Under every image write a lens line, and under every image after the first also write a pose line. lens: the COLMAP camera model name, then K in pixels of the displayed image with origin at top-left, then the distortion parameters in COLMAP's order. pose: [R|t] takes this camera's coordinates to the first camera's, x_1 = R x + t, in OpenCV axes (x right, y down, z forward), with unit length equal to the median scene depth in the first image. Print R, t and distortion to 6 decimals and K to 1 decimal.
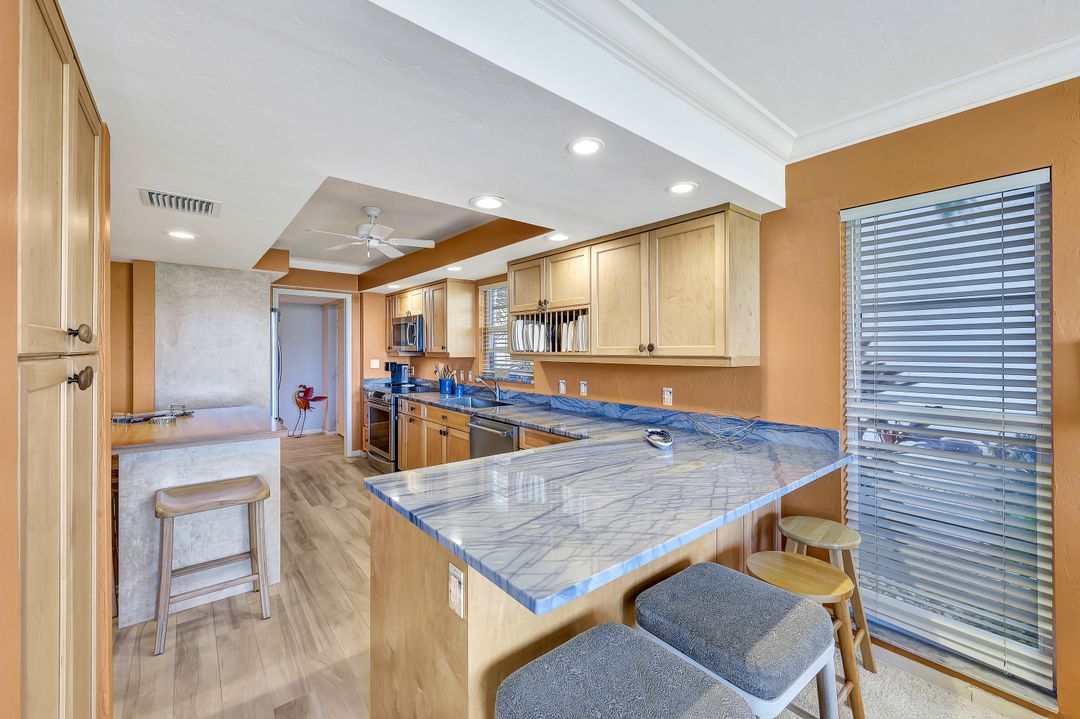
lens RADIAL K [[436.1, 0, 539.5], [0, 436.1, 348.9], [0, 0, 1]] dist [0.002337, -0.000506]
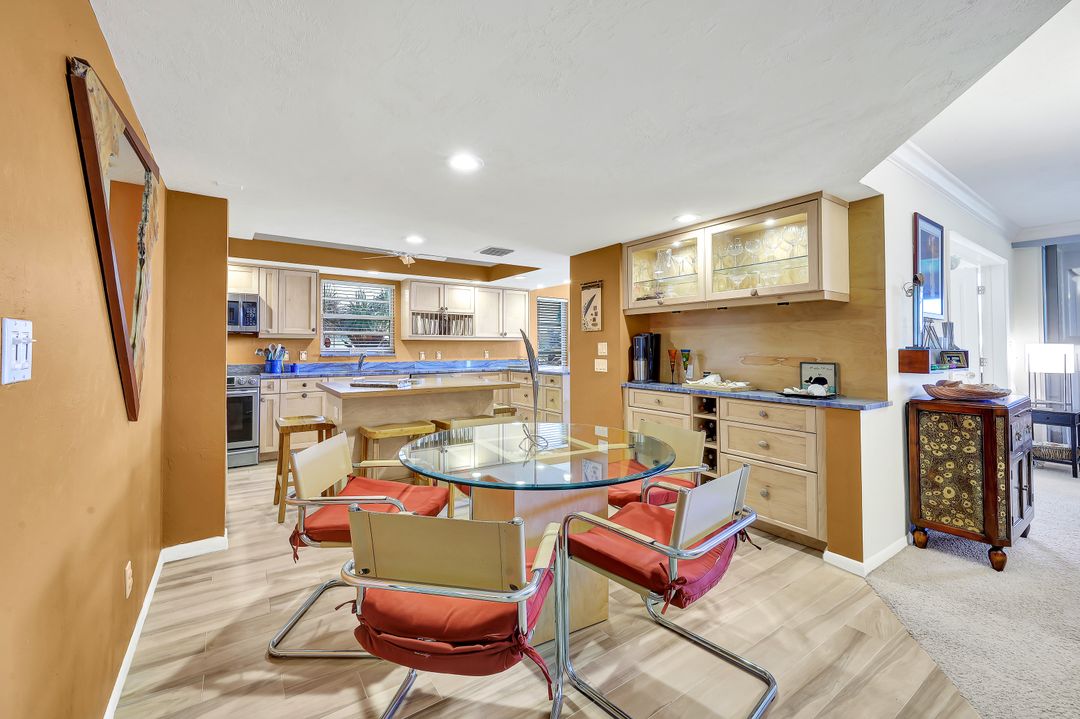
lens RADIAL K [[436.1, 0, 543.6], [0, 436.1, 339.2], [0, 0, 1]] dist [0.002337, -0.000506]
pose [[0.076267, 0.022096, 0.996843, -1.937714], [-0.000230, 0.999755, -0.022143, 0.070074], [-0.997087, 0.001459, 0.076254, 0.461917]]
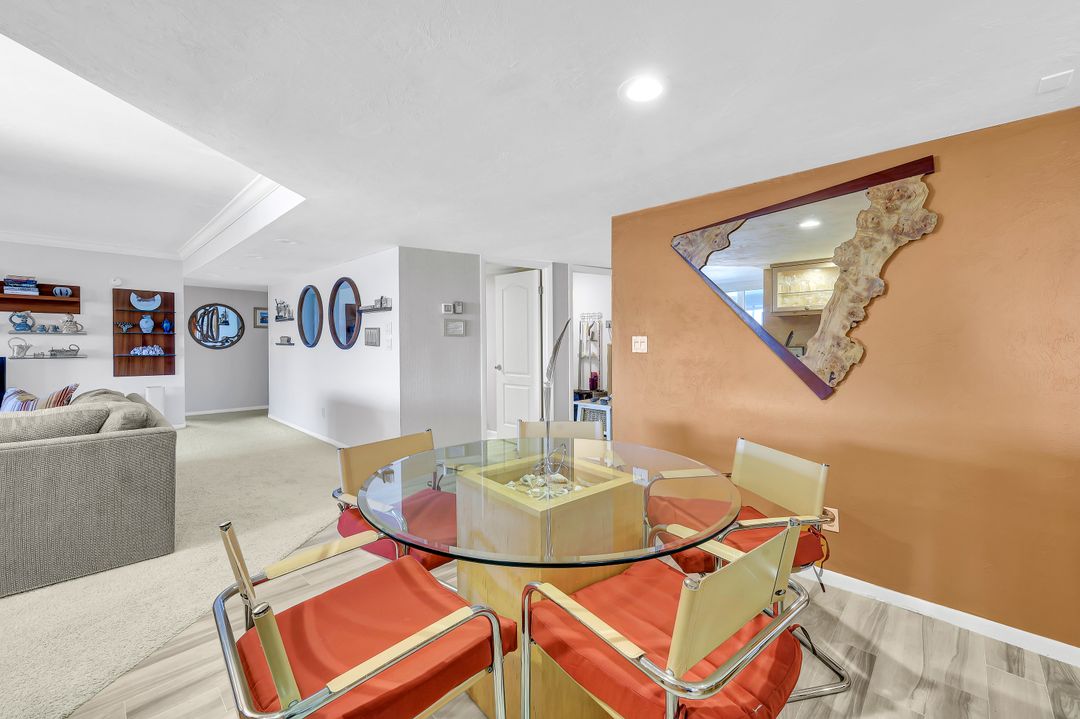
lens RADIAL K [[436.1, 0, 538.6], [0, 436.1, 356.0], [0, 0, 1]] dist [0.002337, -0.000506]
pose [[0.116051, 0.031383, -0.992747, -0.774455], [-0.007587, 0.999500, 0.030709, 0.063041], [0.993214, 0.003968, 0.116231, 0.448831]]
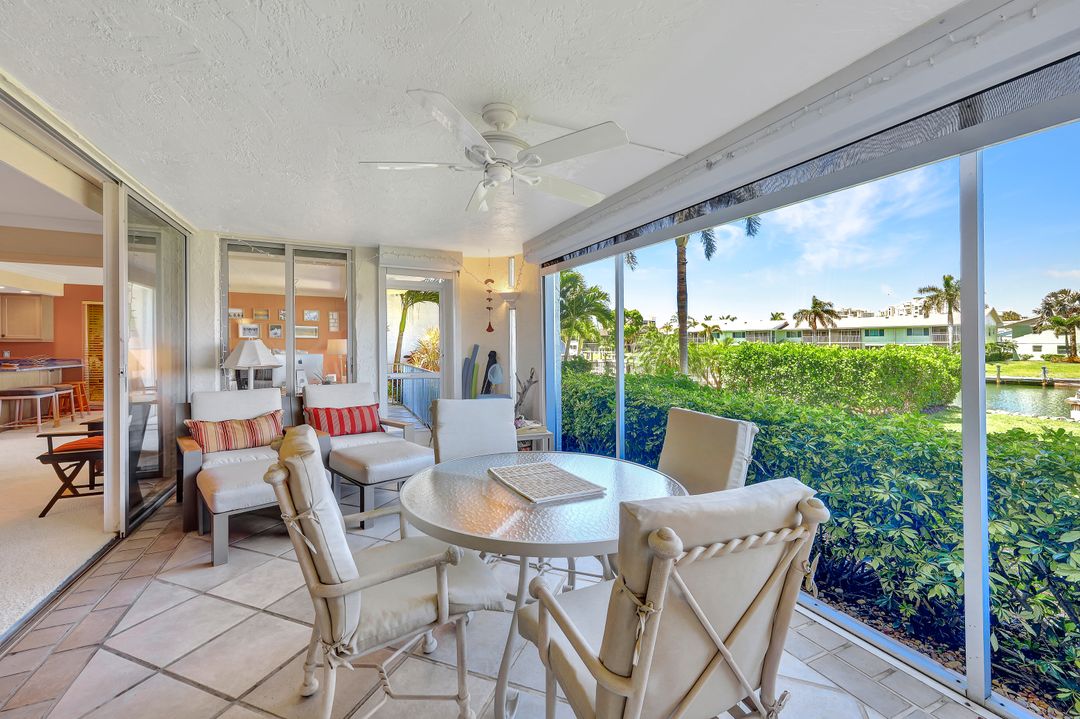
lens RADIAL K [[436.1, 0, 538.1], [0, 436.1, 349.0], [0, 0, 1]] dist [0.002337, -0.000506]
pose [[0.250420, -0.002741, 0.968133, -1.377845], [-0.005392, 0.999977, 0.004226, 0.041302], [-0.968122, -0.006279, 0.250399, -2.617921]]
